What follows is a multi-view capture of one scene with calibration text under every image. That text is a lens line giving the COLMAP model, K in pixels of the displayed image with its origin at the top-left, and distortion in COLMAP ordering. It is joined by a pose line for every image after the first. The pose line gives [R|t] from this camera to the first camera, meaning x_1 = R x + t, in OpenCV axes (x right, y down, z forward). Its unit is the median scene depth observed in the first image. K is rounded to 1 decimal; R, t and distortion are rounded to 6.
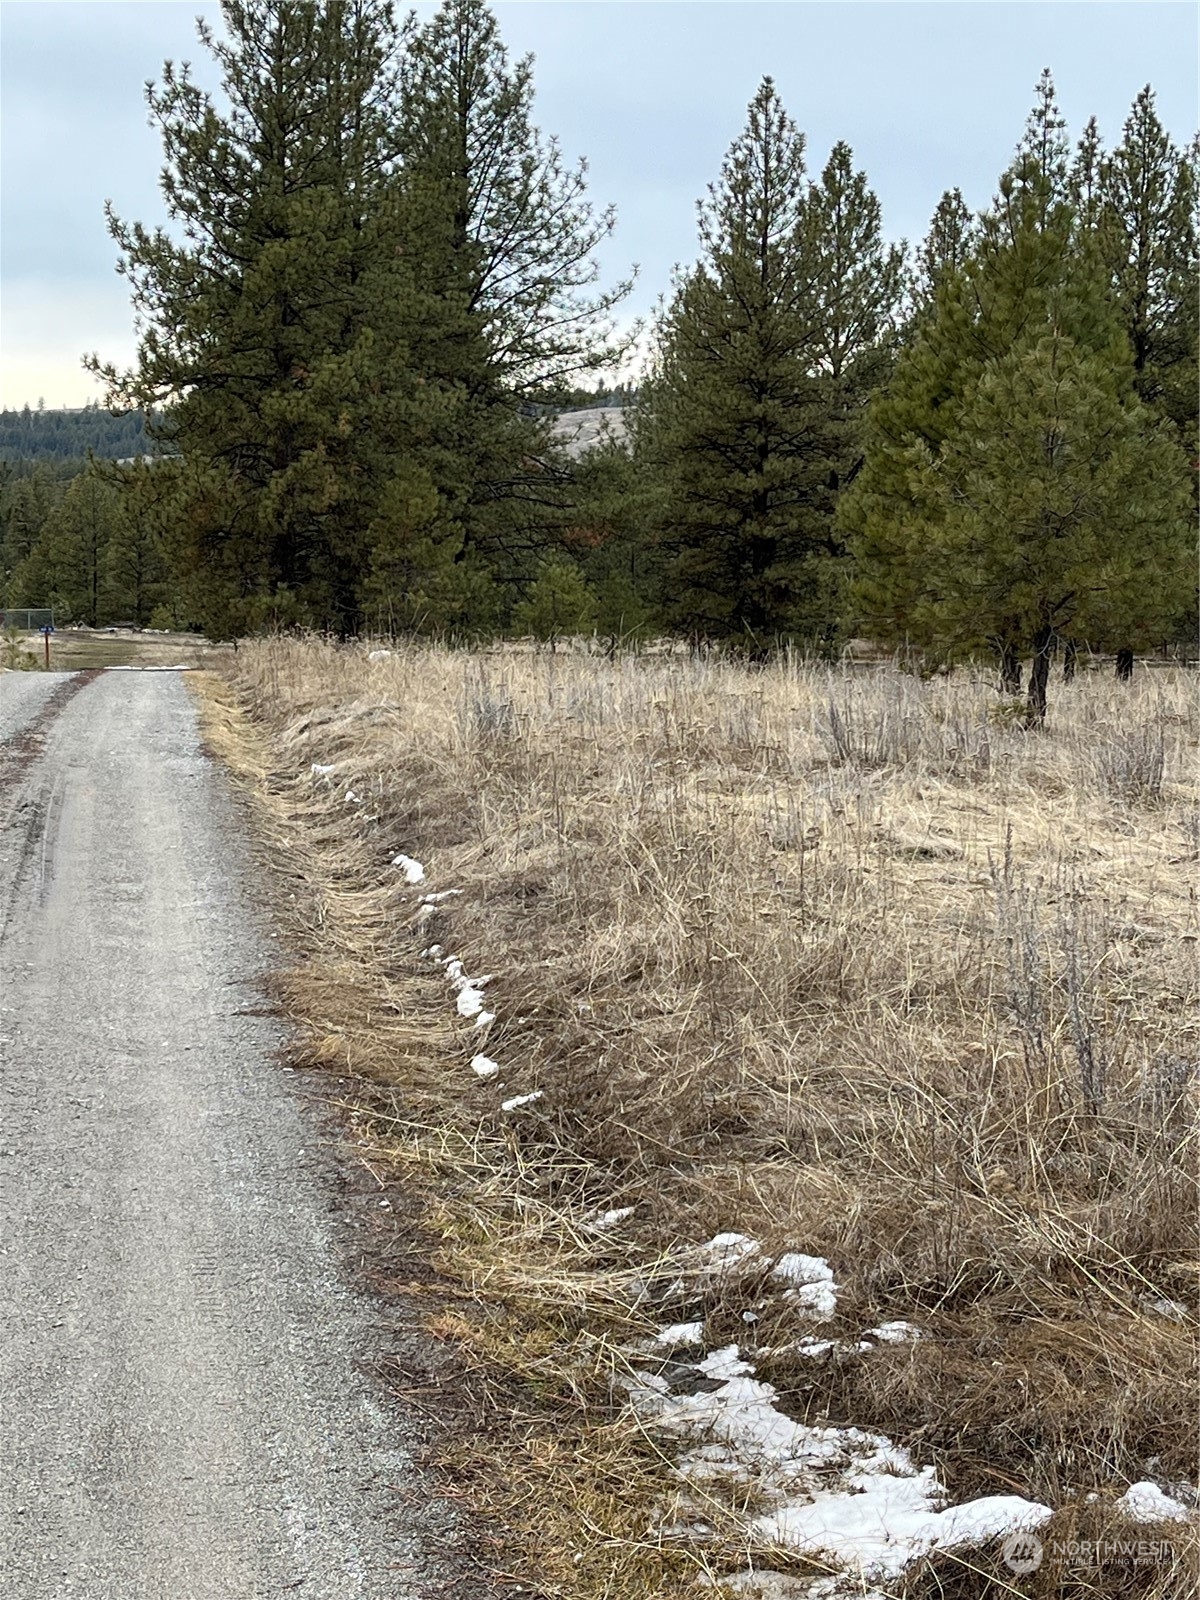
lens RADIAL K [[2710.2, 0, 611.3], [0, 2710.2, 813.9], [0, 0, 1]] dist [0.066920, 0.000000]
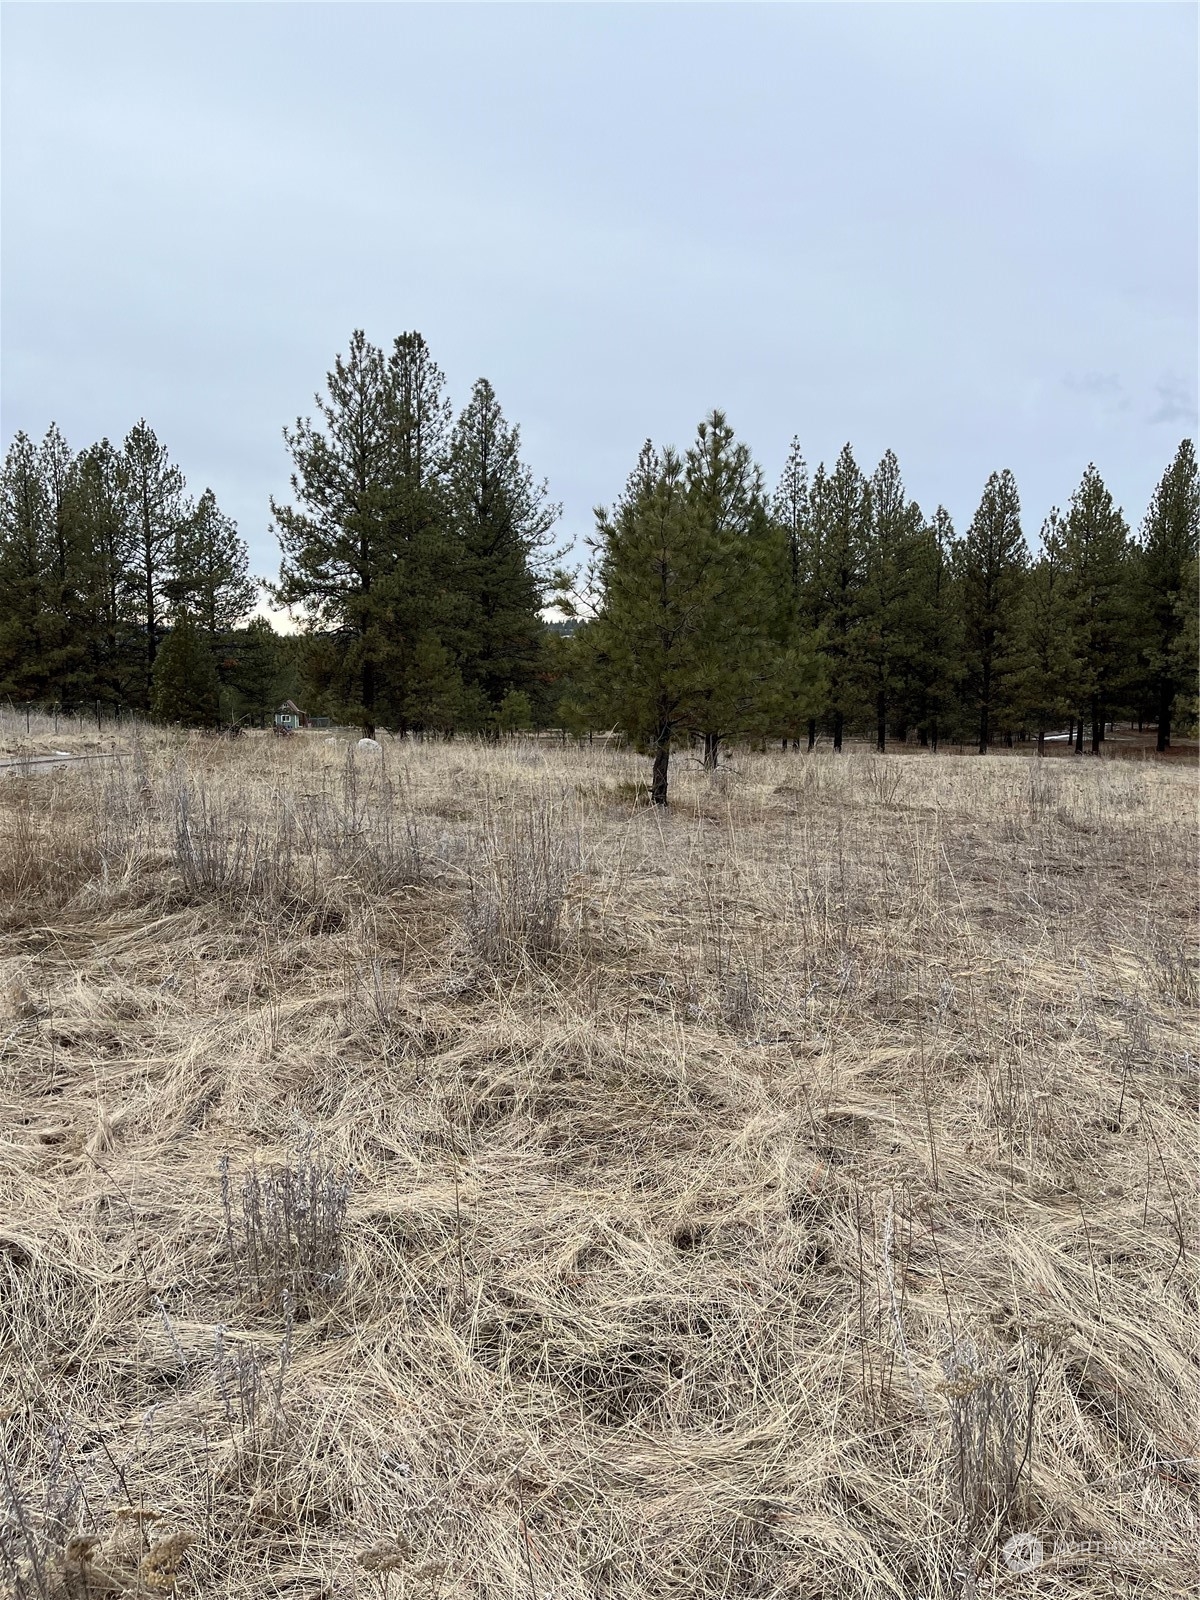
lens RADIAL K [[1211.9, 0, 598.5], [0, 1211.9, 811.9], [0, 0, 1]] dist [0.045793, -0.003483]
pose [[0.999589, -0.003826, -0.028422, 0.059600], [0.003904, 0.999989, 0.002688, -0.011689], [0.028412, -0.002798, 0.999592, 0.180837]]
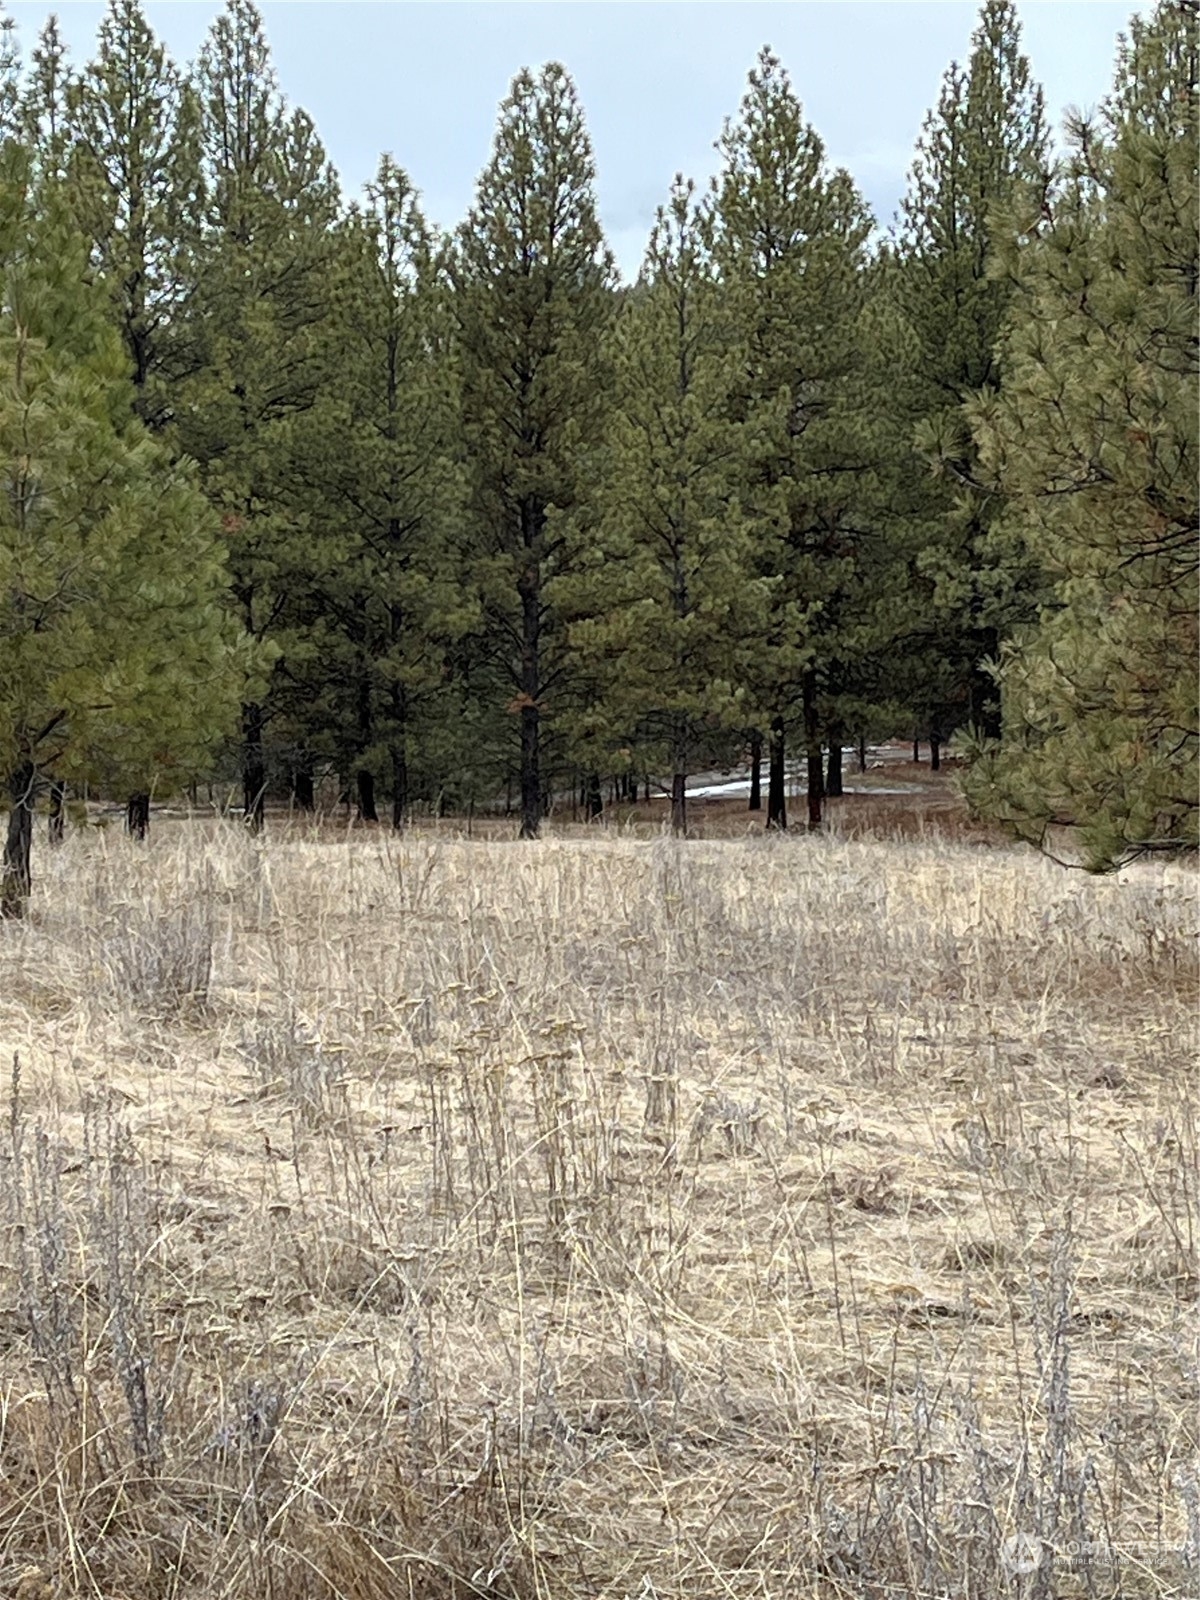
lens RADIAL K [[4065.3, 0, 601.9], [0, 4065.3, 801.7], [0, 0, 1]] dist [0.123588, 0.000000]
pose [[0.954678, -0.029852, 0.296138, -0.001195], [0.047442, 0.997499, -0.052389, 0.000026], [-0.293834, 0.064064, 0.953707, -0.002068]]
